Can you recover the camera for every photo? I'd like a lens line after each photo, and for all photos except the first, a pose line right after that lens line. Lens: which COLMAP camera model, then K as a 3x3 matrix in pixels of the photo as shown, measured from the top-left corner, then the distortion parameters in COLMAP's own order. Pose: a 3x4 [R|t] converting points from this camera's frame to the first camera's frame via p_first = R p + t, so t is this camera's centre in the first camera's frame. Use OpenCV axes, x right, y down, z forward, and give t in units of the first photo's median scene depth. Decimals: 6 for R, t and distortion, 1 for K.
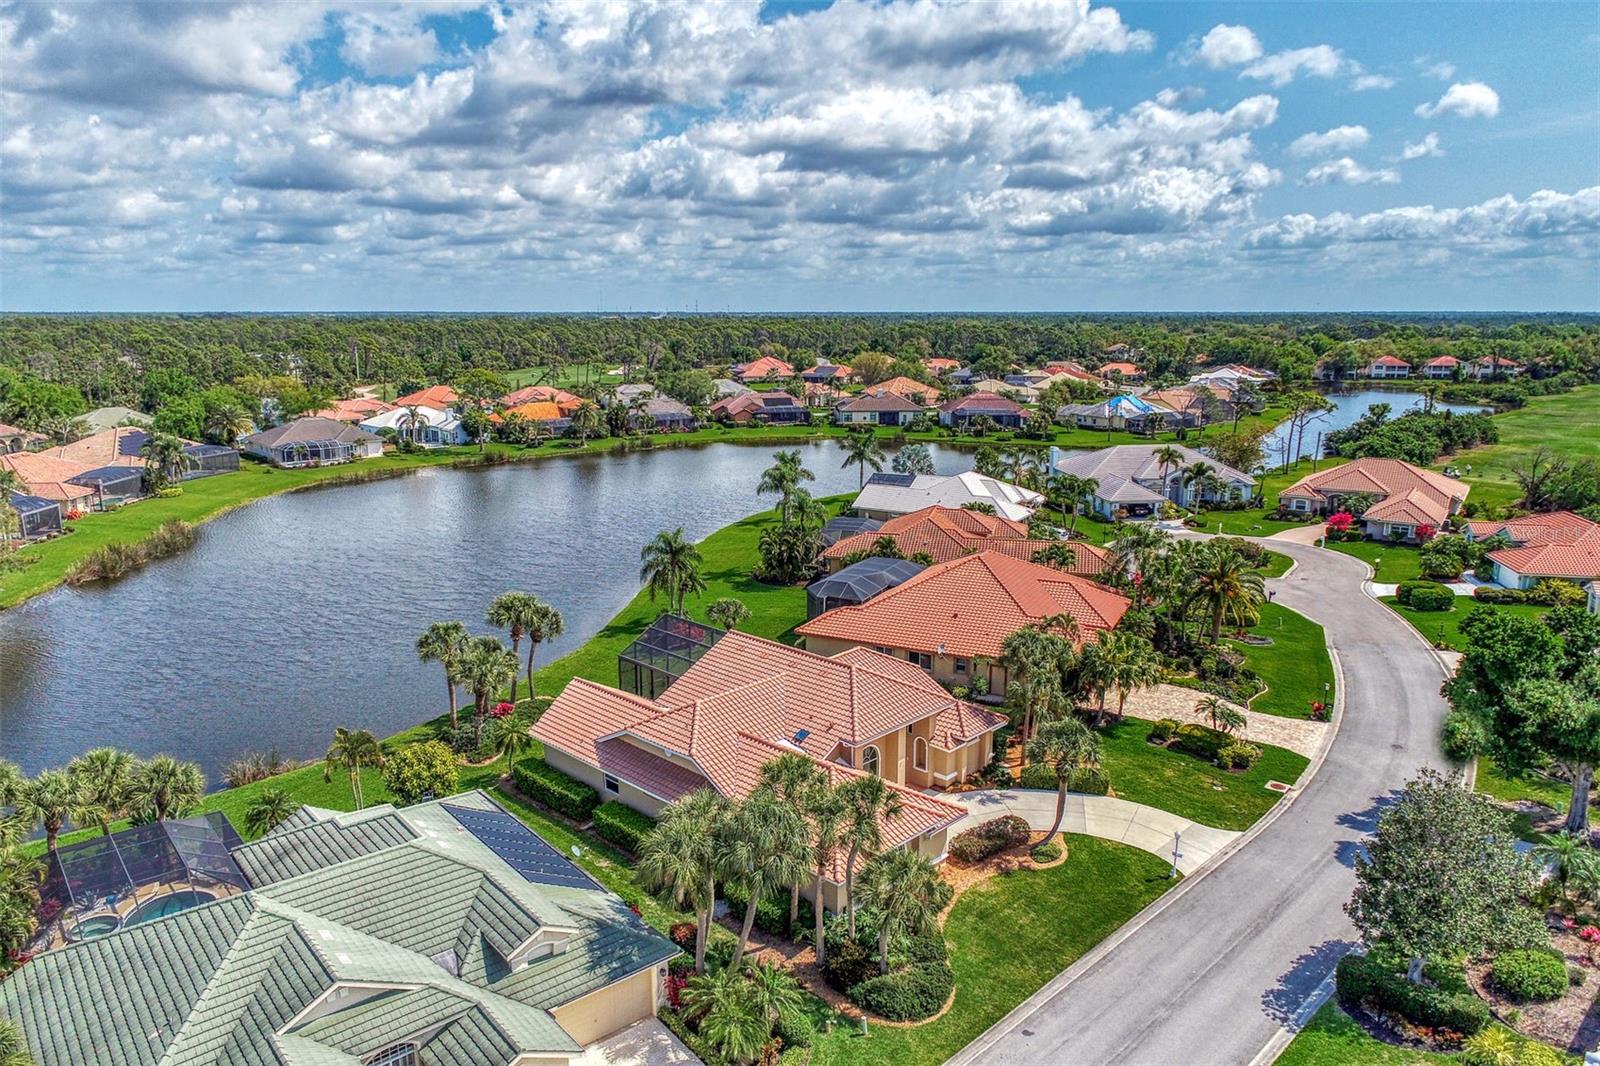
lens RADIAL K [[1073.9, 0, 811.7], [0, 1073.9, 534.2], [0, 0, 1]] dist [-0.006499, -0.000435]
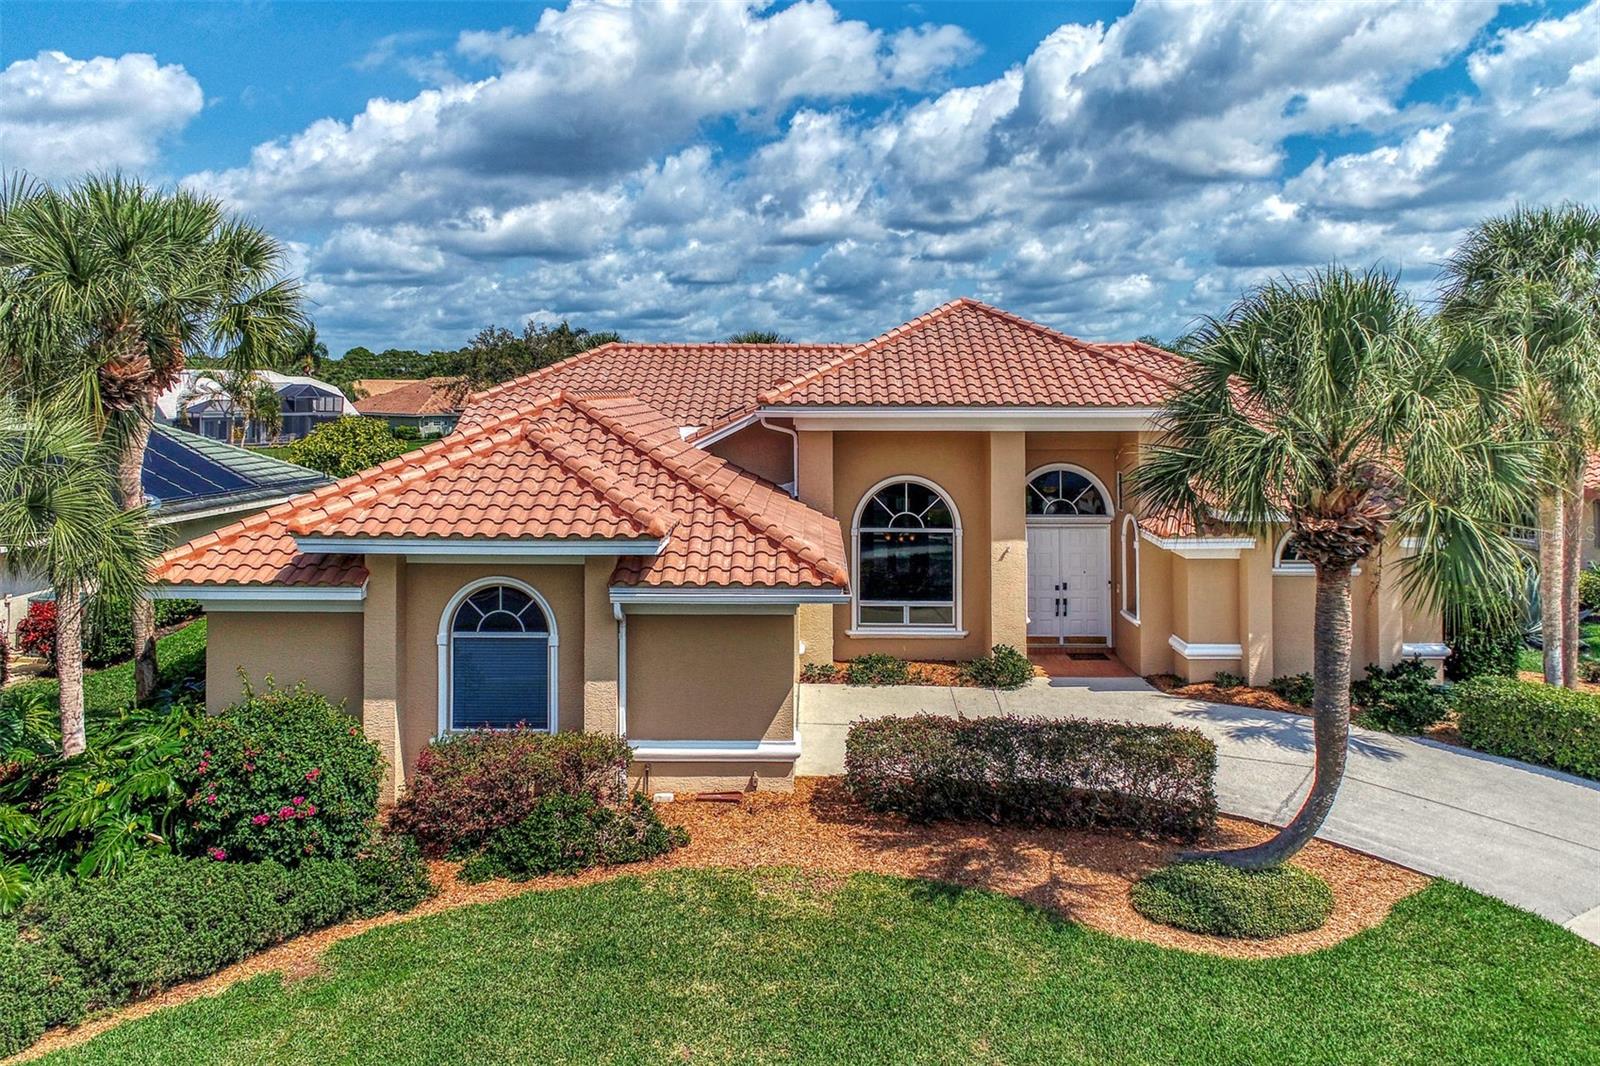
lens RADIAL K [[1105.8, 0, 802.0], [0, 1105.8, 533.1], [0, 0, 1]] dist [-0.004735, 0.000465]
pose [[0.683749, 0.091805, -0.723919, 0.079857], [-0.145244, 0.989326, -0.011722, 0.060776], [0.715116, 0.113159, 0.689785, 0.197589]]
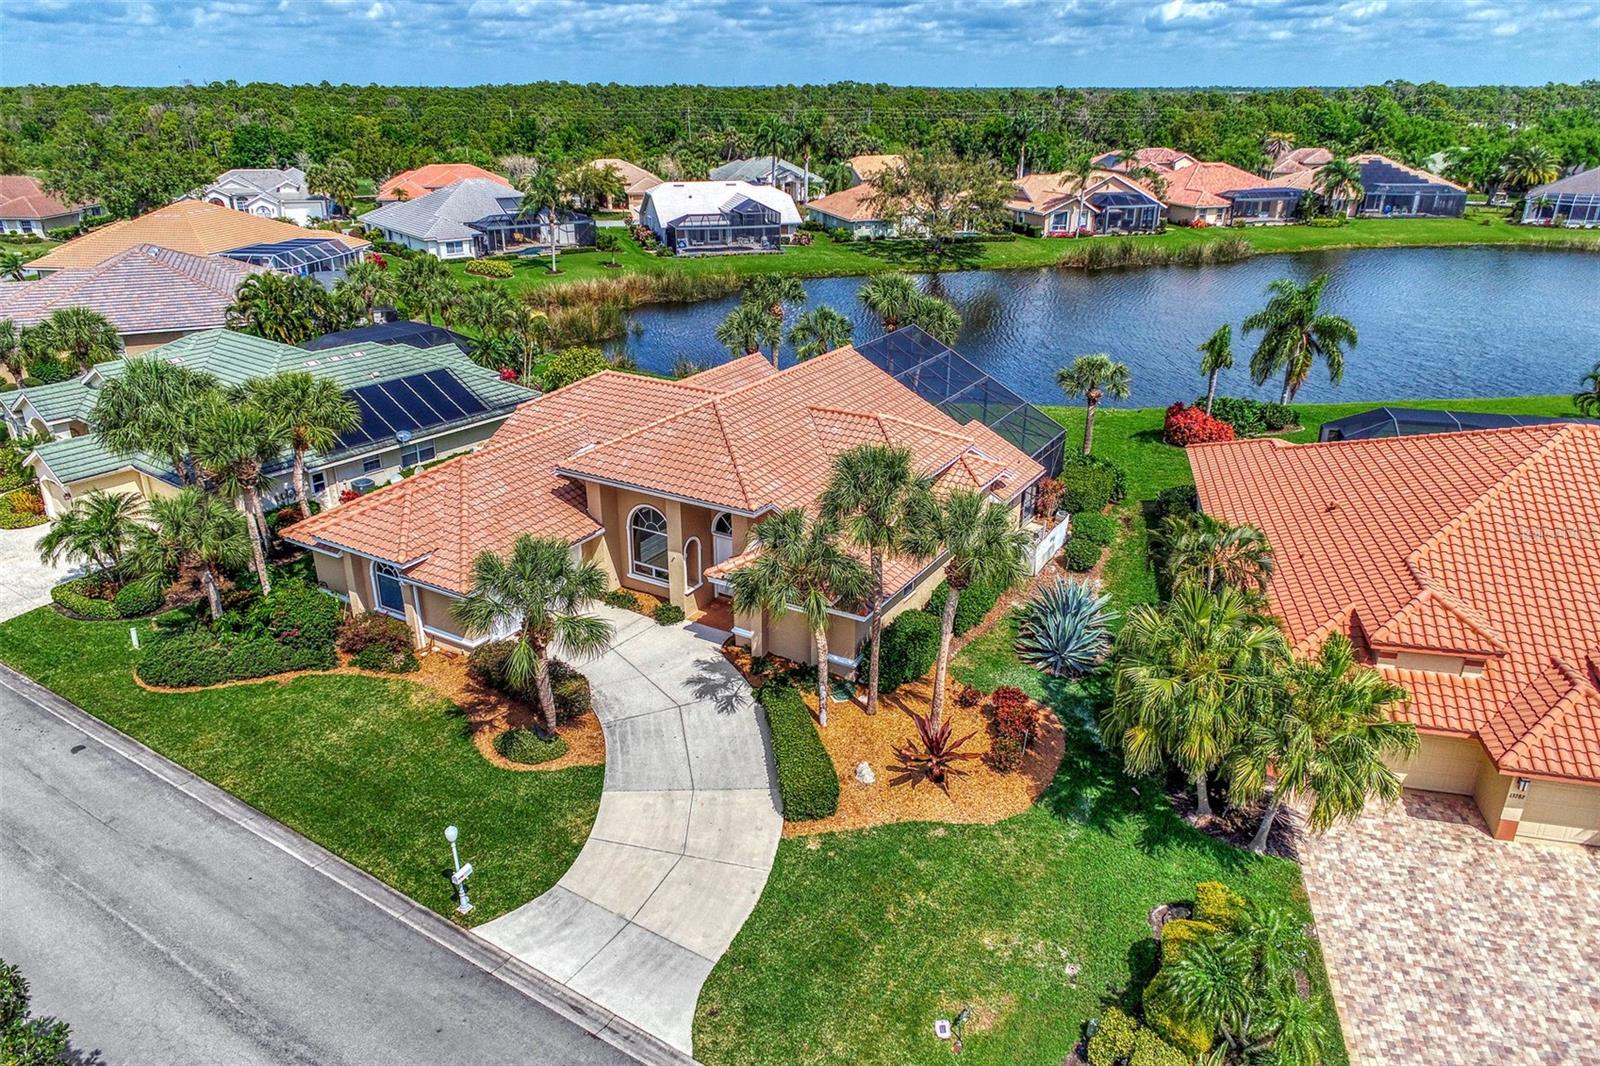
lens RADIAL K [[1082.3, 0, 790.3], [0, 1082.3, 526.8], [0, 0, 1]] dist [-0.007575, 0.001660]
pose [[0.211438, 0.364775, -0.906771, 0.186950], [-0.194475, 0.924897, 0.326720, -0.007869], [0.957848, 0.107263, 0.266498, 0.246555]]
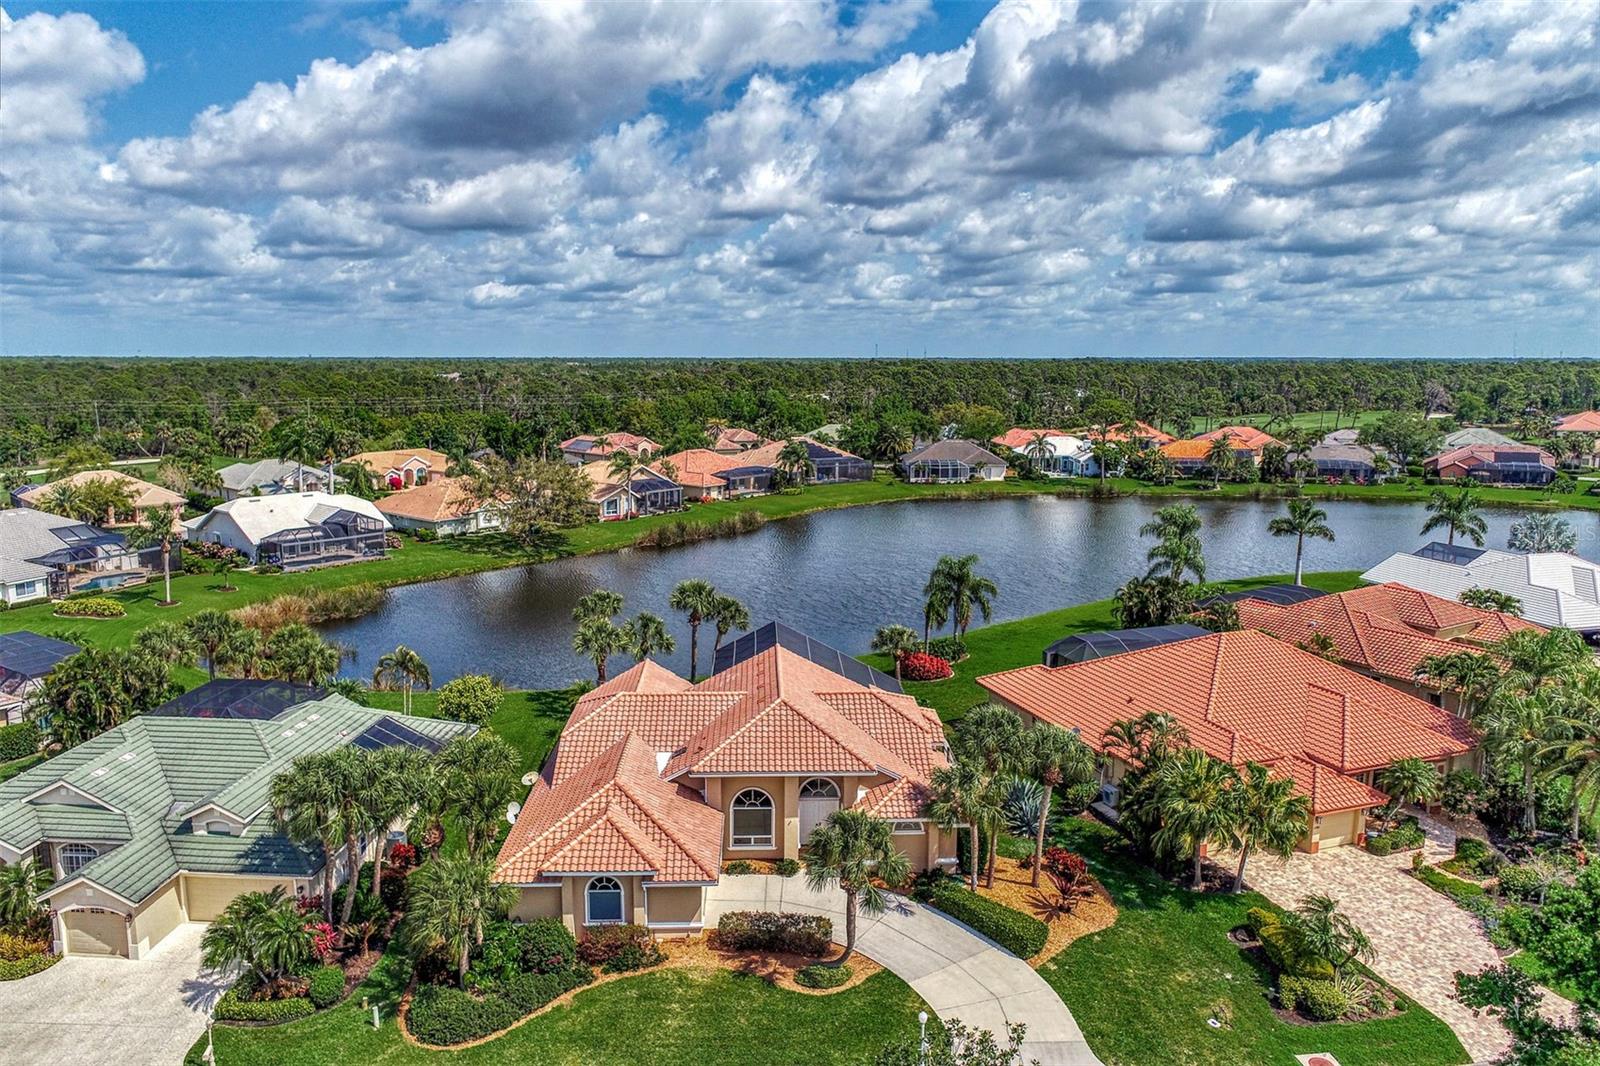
lens RADIAL K [[1082.3, 0, 790.3], [0, 1082.3, 526.8], [0, 0, 1]] dist [-0.007575, 0.001660]
pose [[0.710640, 0.107053, -0.695363, 0.180418], [-0.141238, 0.989943, 0.008063, -0.006851], [0.689233, 0.092482, 0.718613, 0.100529]]
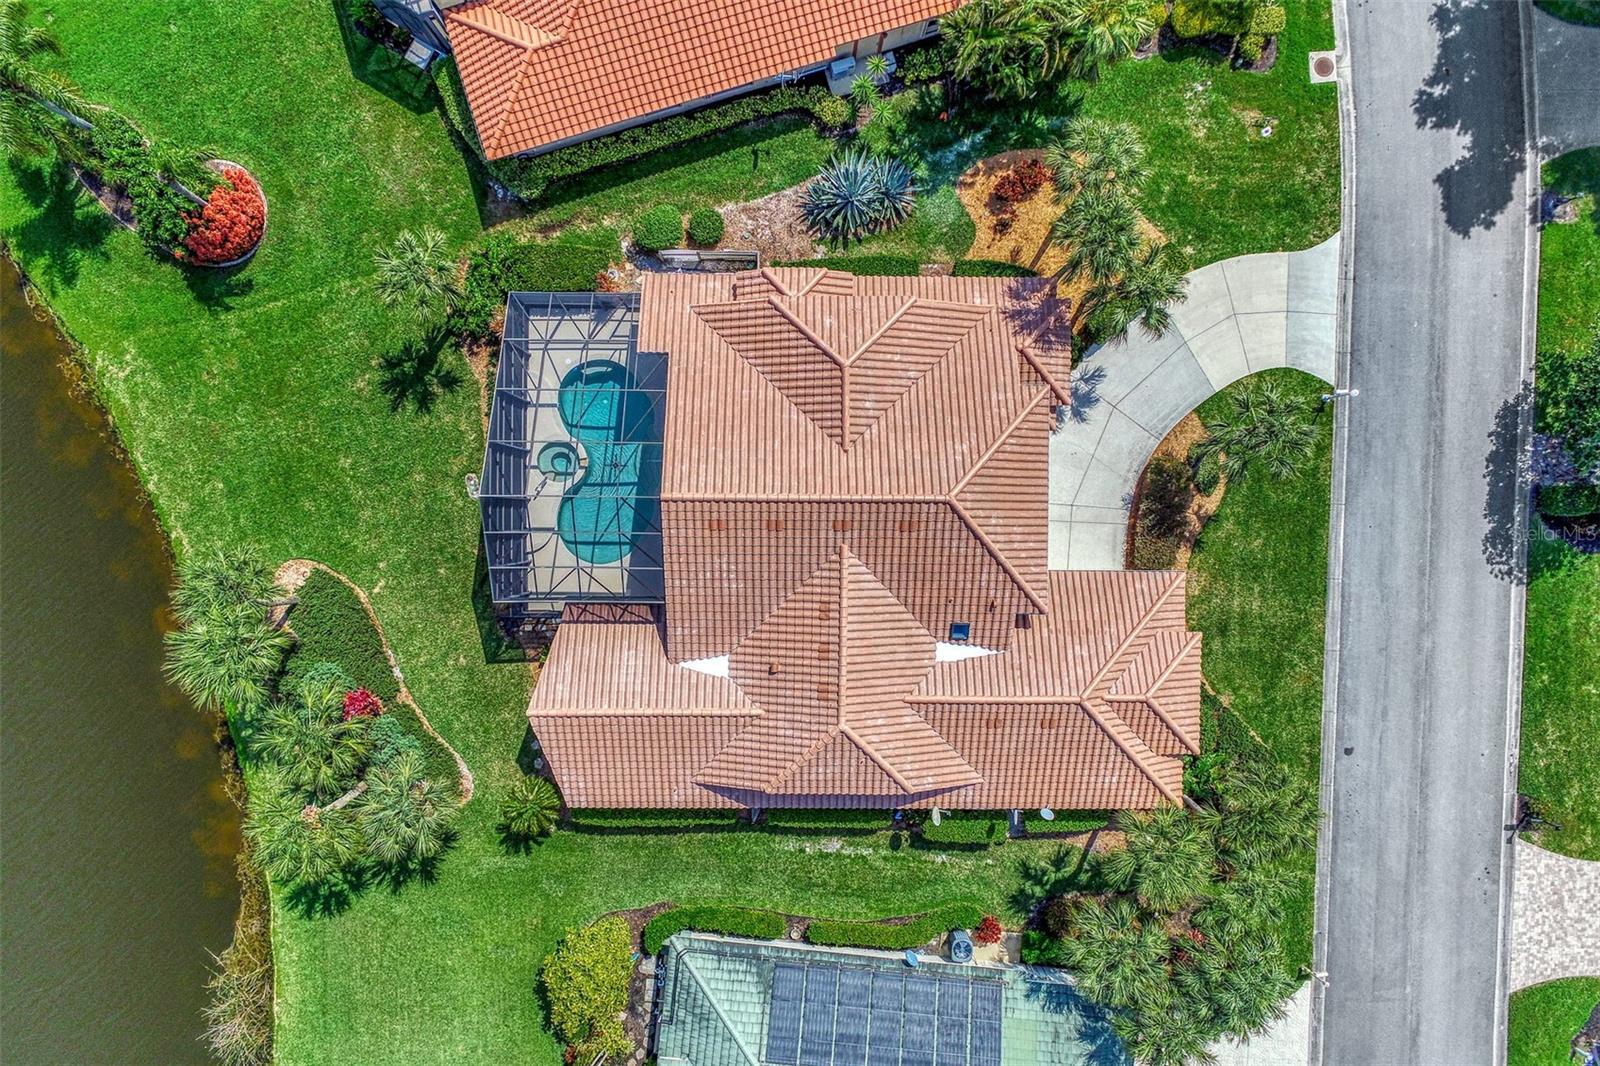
lens RADIAL K [[1082.3, 0, 790.3], [0, 1082.3, 526.8], [0, 0, 1]] dist [-0.007575, 0.001660]
pose [[0.729150, -0.684339, -0.004420, -0.010951], [0.130898, 0.133123, 0.982417, -0.143858], [-0.671719, -0.716908, 0.186645, 0.261775]]
